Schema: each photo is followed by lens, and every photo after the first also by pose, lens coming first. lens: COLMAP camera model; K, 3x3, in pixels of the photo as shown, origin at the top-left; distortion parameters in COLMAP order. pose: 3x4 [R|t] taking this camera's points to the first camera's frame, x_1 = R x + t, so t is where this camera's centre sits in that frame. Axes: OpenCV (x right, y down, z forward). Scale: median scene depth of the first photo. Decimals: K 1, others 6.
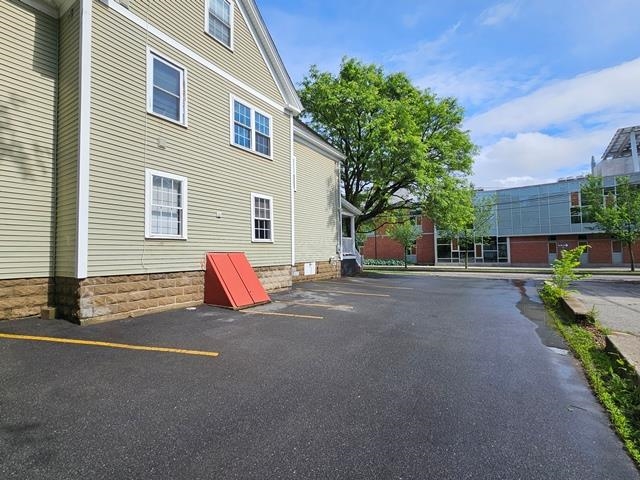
lens RADIAL K [[296.3, 0, 320.0], [0, 296.3, 240.0], [0, 0, 1]] dist [-0.000424, 0.000143]
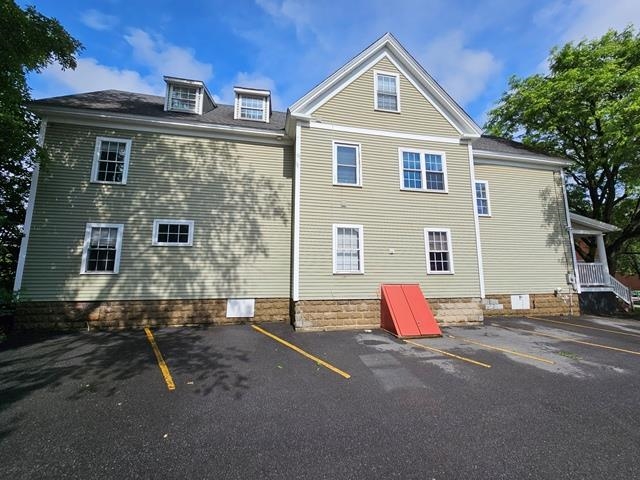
lens RADIAL K [[258.0, 0, 320.0], [0, 258.0, 240.0], [0, 0, 1]] dist [-0.000617, -0.000098]
pose [[0.694016, -0.091157, -0.714166, 0.170471], [0.023667, 0.994305, -0.103914, -0.027043], [0.719571, 0.055216, 0.692221, 0.077232]]
